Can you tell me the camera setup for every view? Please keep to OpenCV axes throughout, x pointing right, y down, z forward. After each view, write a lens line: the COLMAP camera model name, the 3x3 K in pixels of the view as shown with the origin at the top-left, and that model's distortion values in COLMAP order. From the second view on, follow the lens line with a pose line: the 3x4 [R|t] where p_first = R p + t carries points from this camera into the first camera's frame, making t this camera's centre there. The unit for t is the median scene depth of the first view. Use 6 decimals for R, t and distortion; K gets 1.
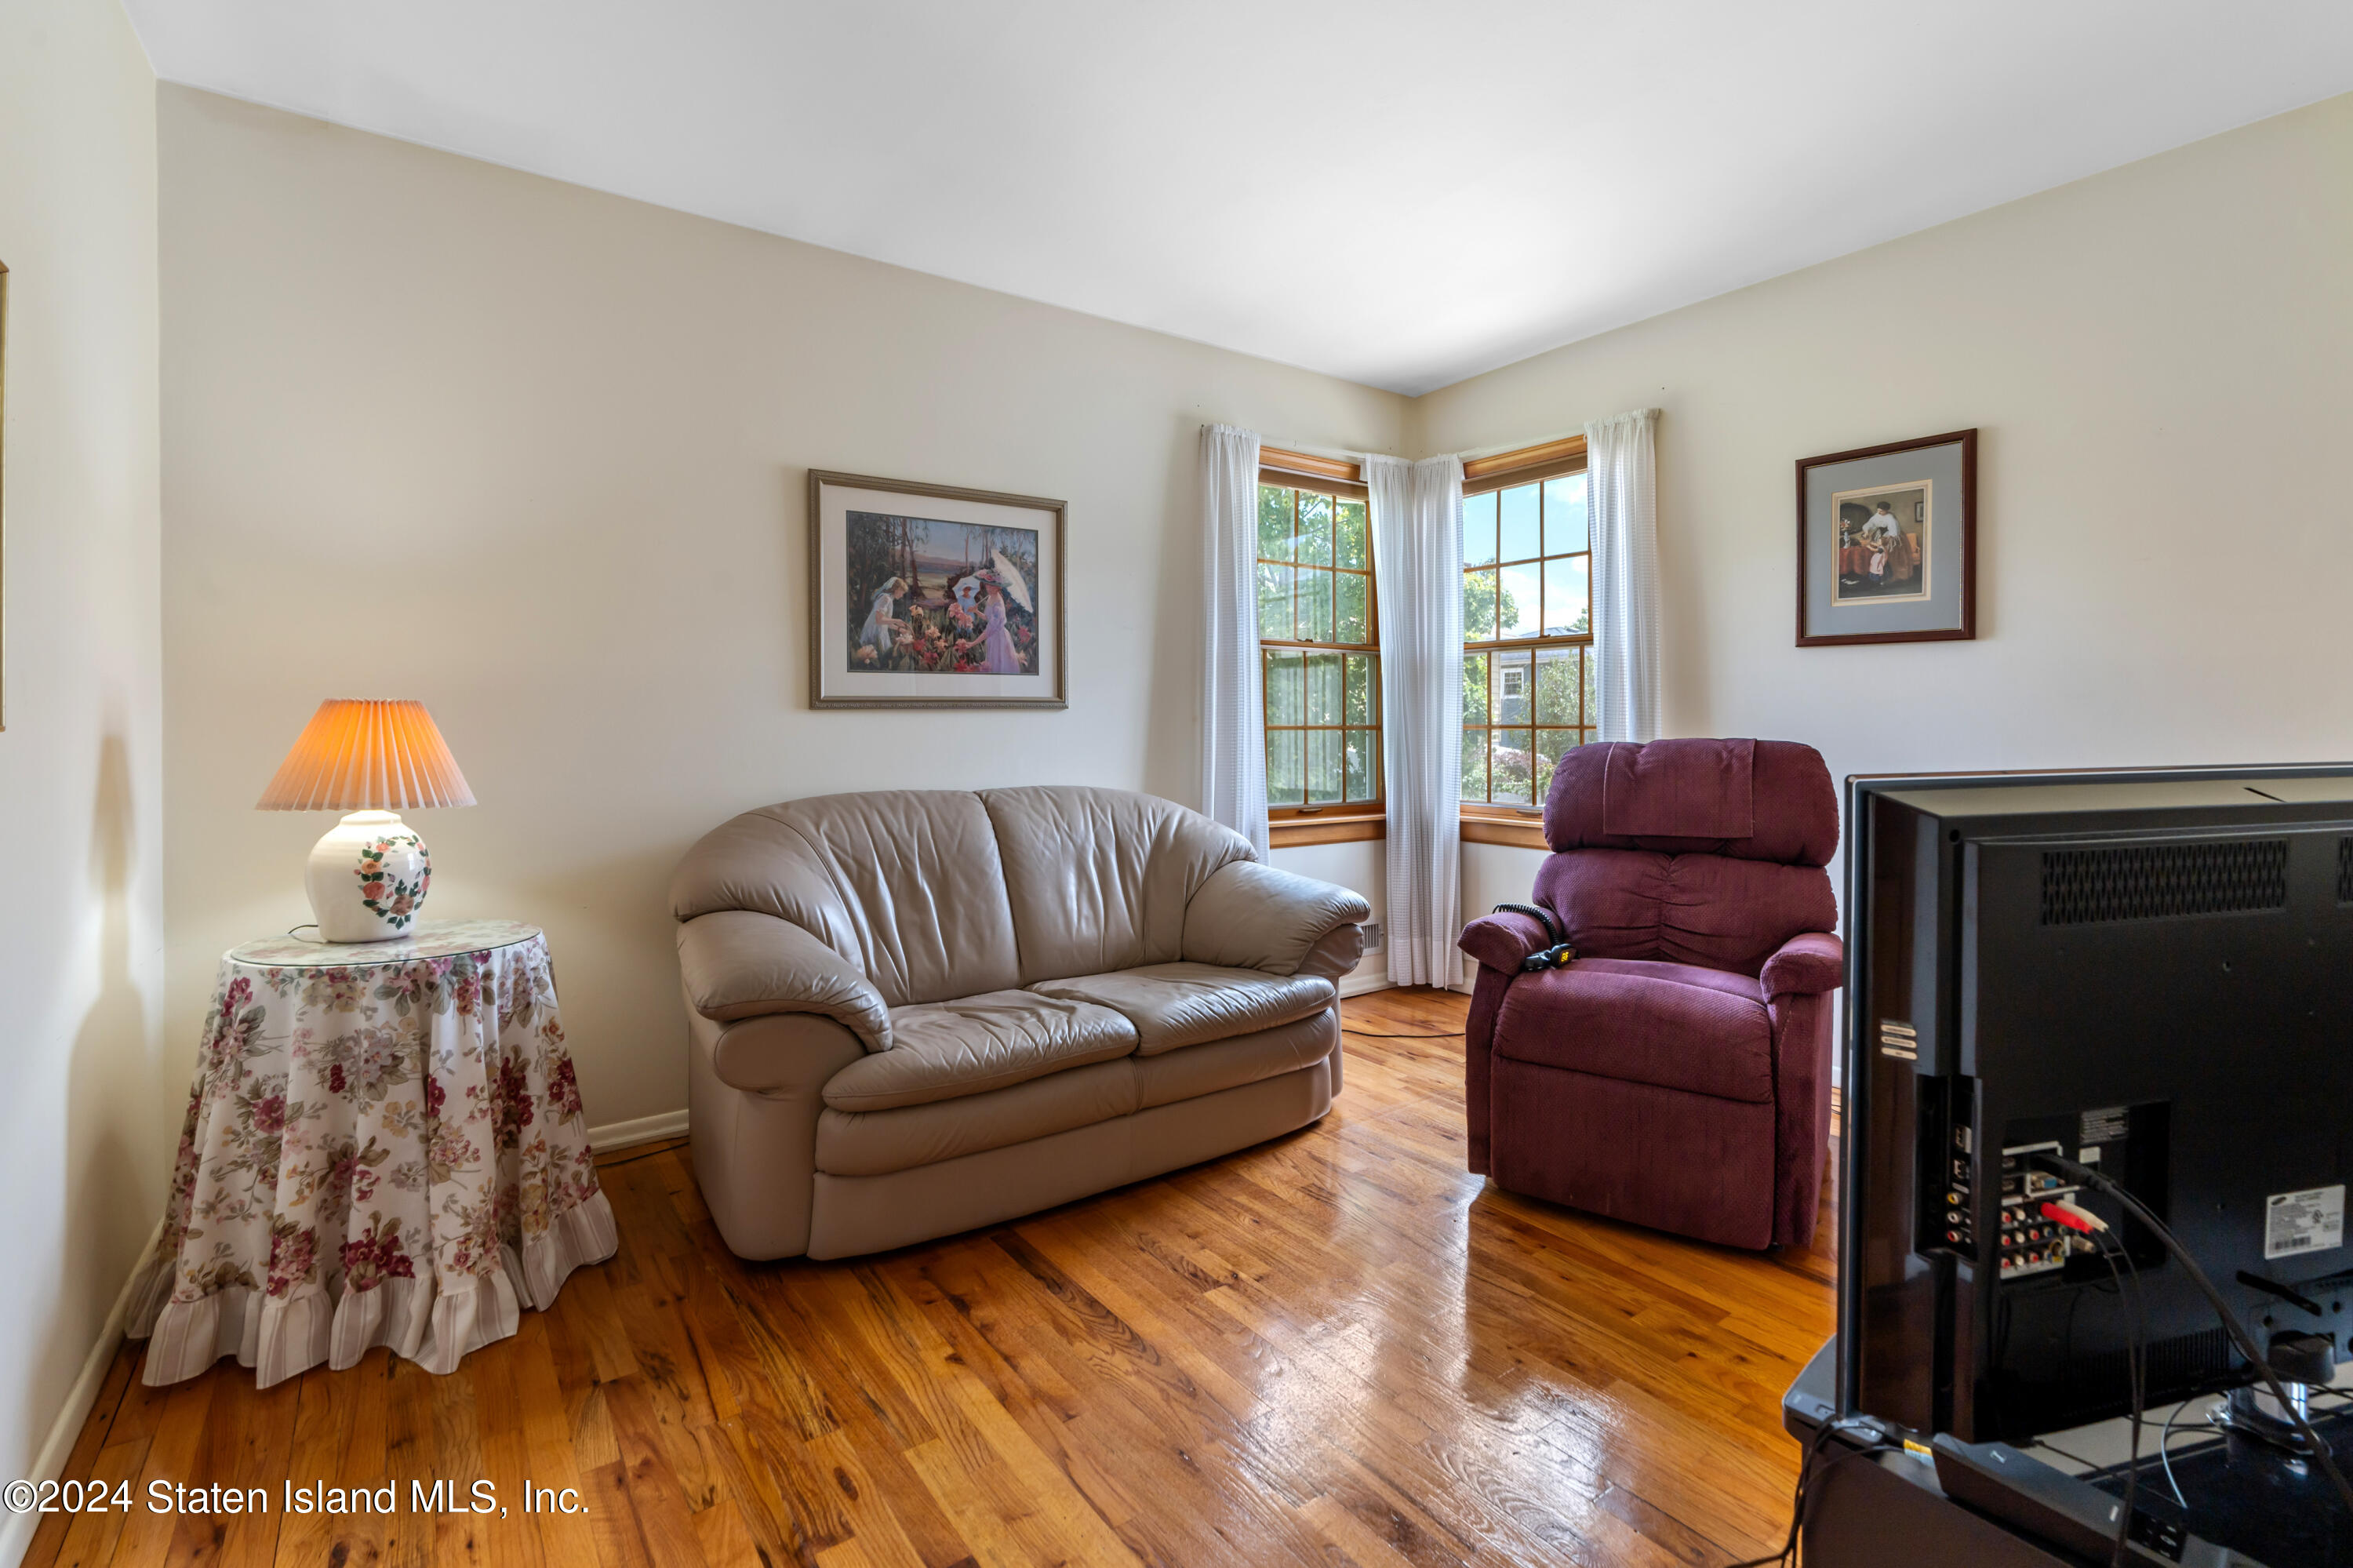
lens RADIAL K [[1058.7, 0, 1201.0], [0, 1058.7, 730.9], [0, 0, 1]] dist [-0.009753, 0.003946]
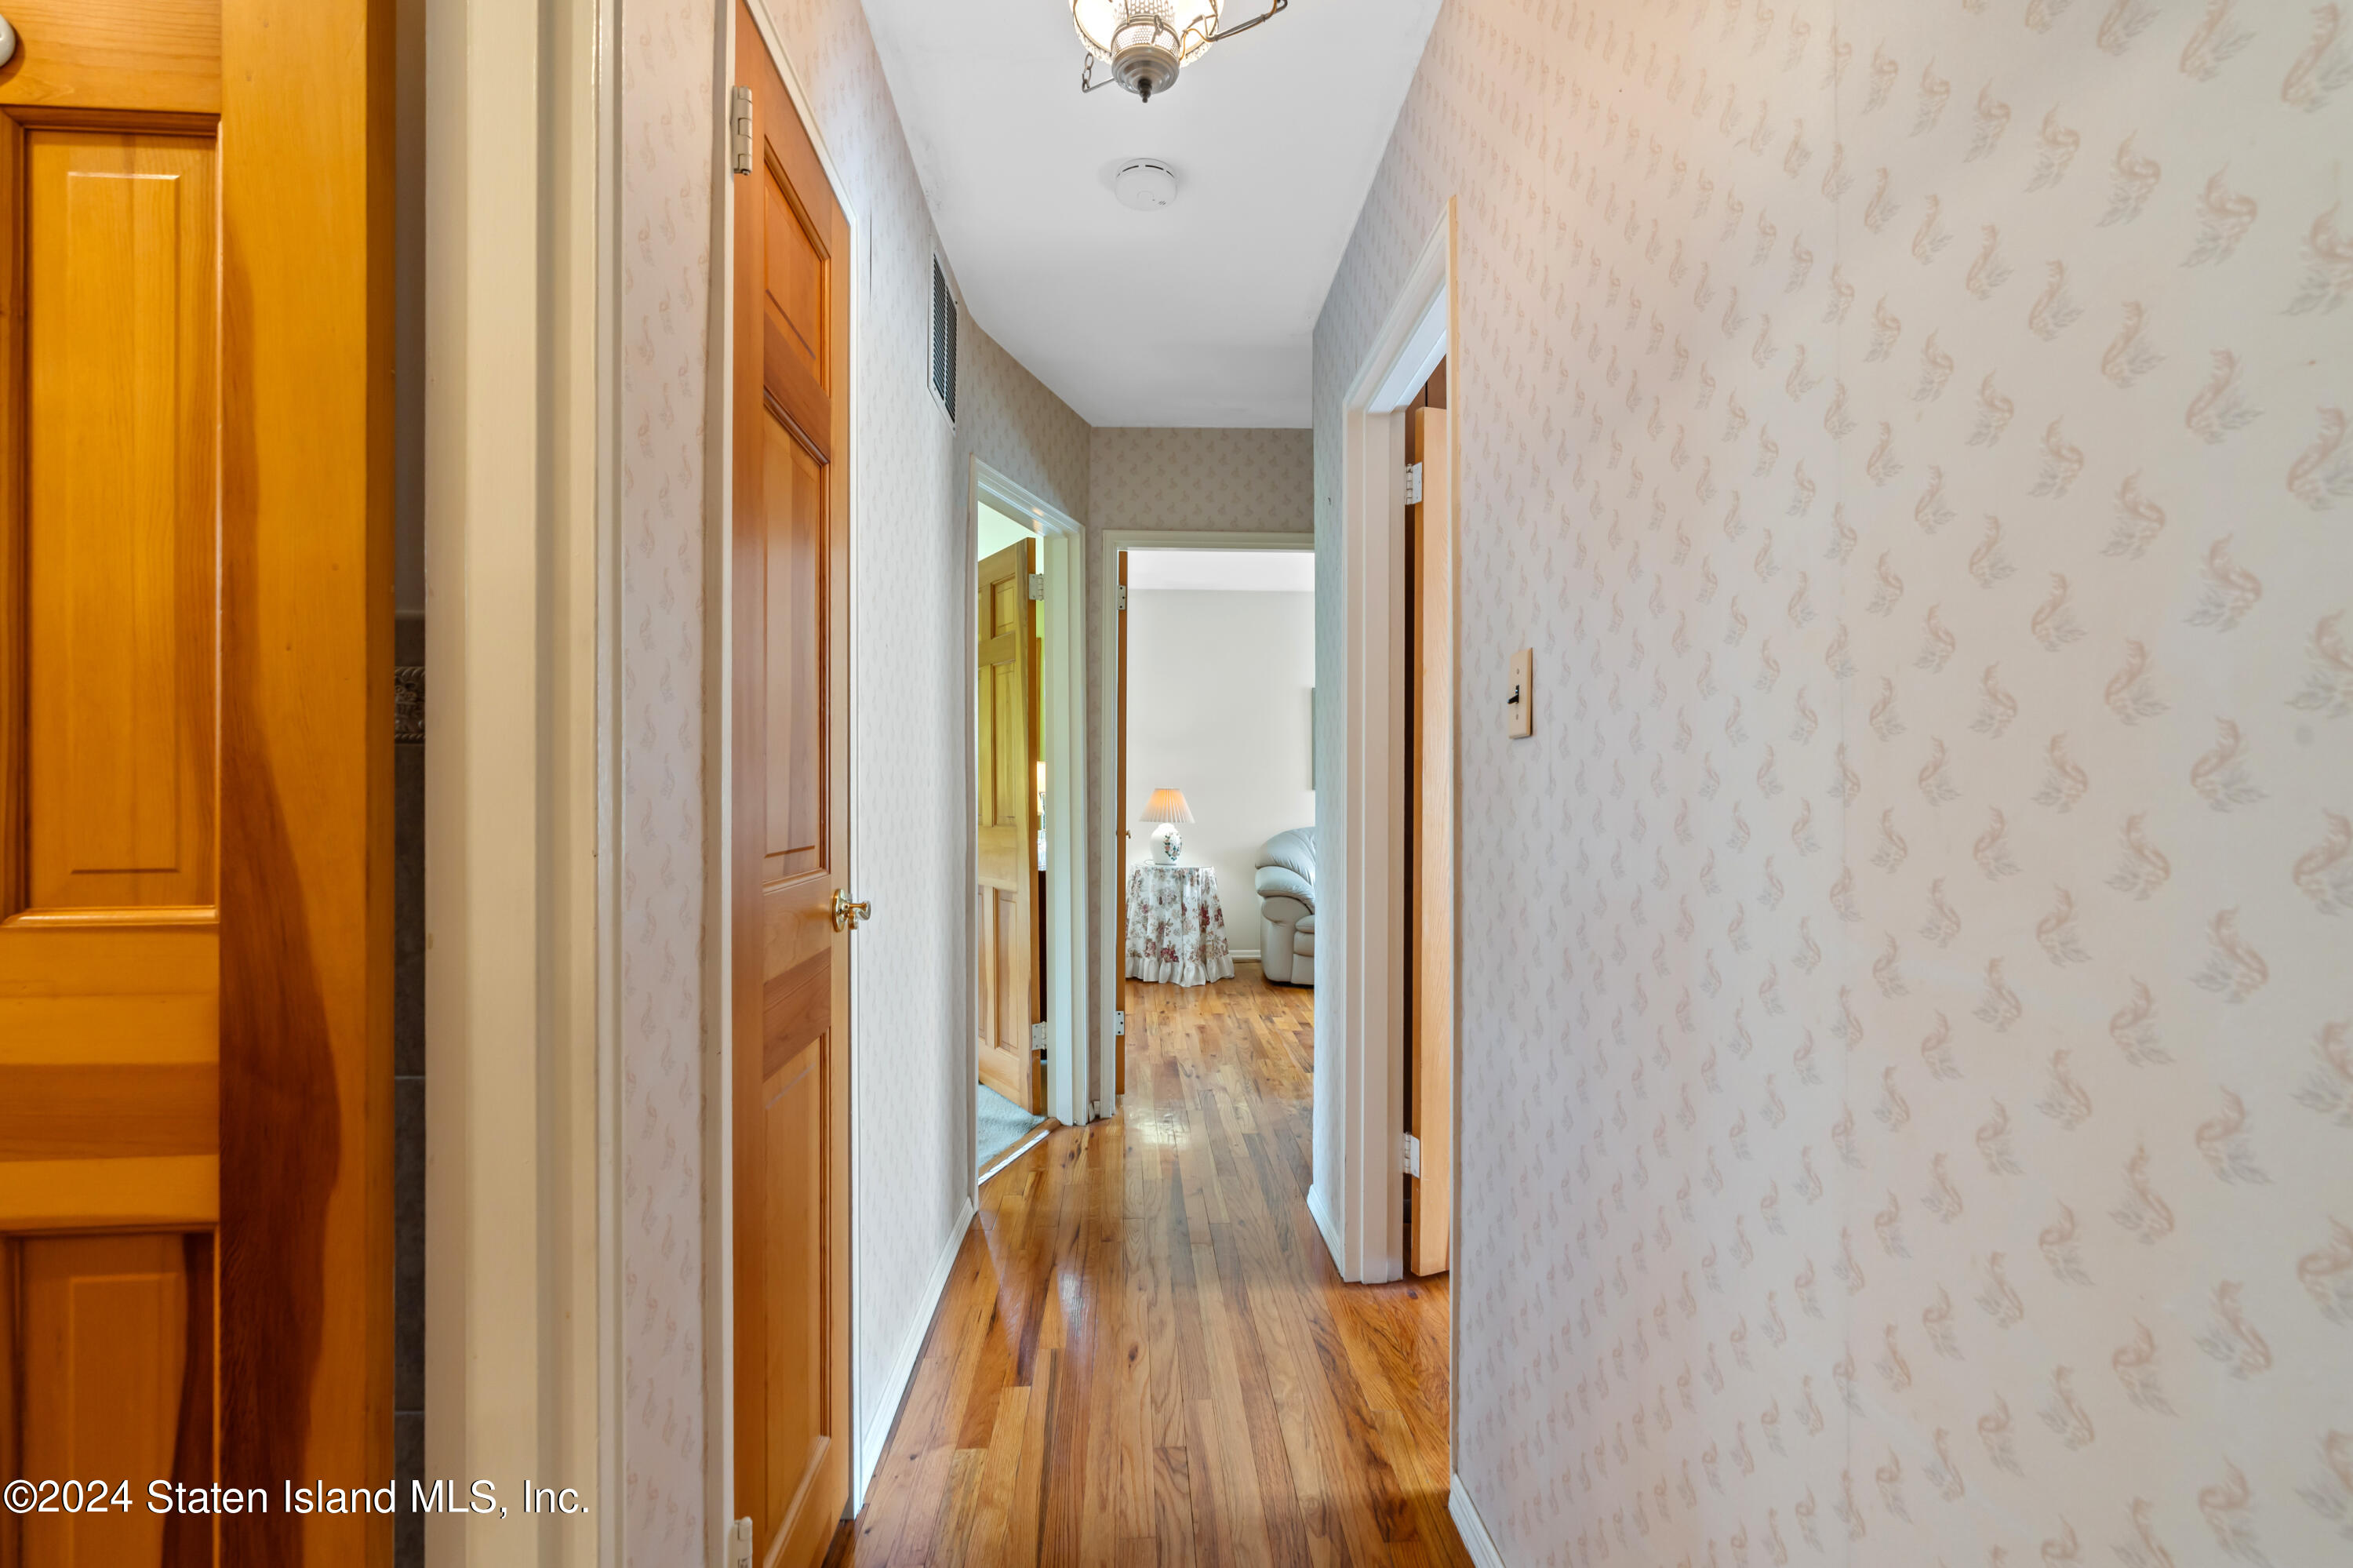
lens RADIAL K [[1058.7, 0, 1179.8], [0, 1058.7, 787.9], [0, 0, 1]] dist [-0.009753, 0.003946]
pose [[0.826673, 0.002731, -0.562676, 1.074494], [-0.010026, 0.999901, -0.009876, 0.002400], [0.562593, 0.013805, 0.826619, -1.676413]]
